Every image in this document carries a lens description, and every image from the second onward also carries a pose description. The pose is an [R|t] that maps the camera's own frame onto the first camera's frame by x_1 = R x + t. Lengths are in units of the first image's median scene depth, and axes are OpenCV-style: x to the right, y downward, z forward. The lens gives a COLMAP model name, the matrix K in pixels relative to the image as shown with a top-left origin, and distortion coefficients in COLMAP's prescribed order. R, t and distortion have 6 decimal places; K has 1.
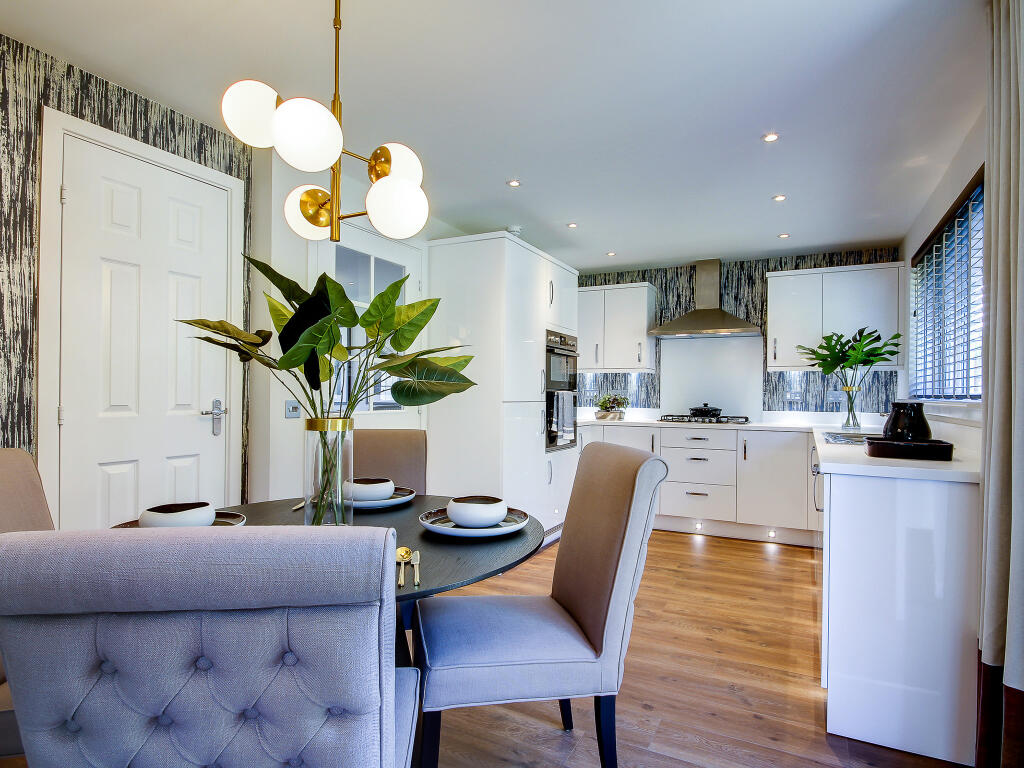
lens RADIAL K [[519.1, 0, 513.1], [0, 519.1, 390.0], [0, 0, 1]] dist [0.001065, 0.000221]
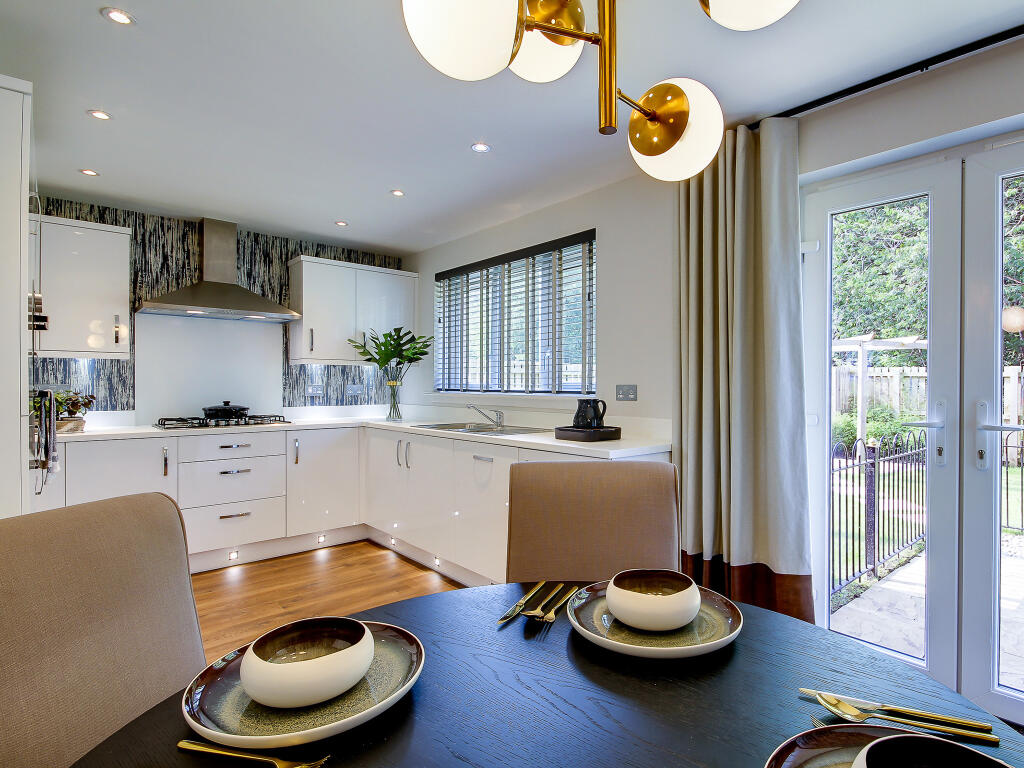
lens RADIAL K [[566.4, 0, 512.0], [0, 566.4, 384.0], [0, 0, 1]] dist [-0.001439, -0.000734]
pose [[0.360694, -0.010712, 0.932623, -0.289404], [-0.004389, 0.999903, 0.013183, -0.014751], [-0.932674, -0.008848, 0.360612, 0.281444]]
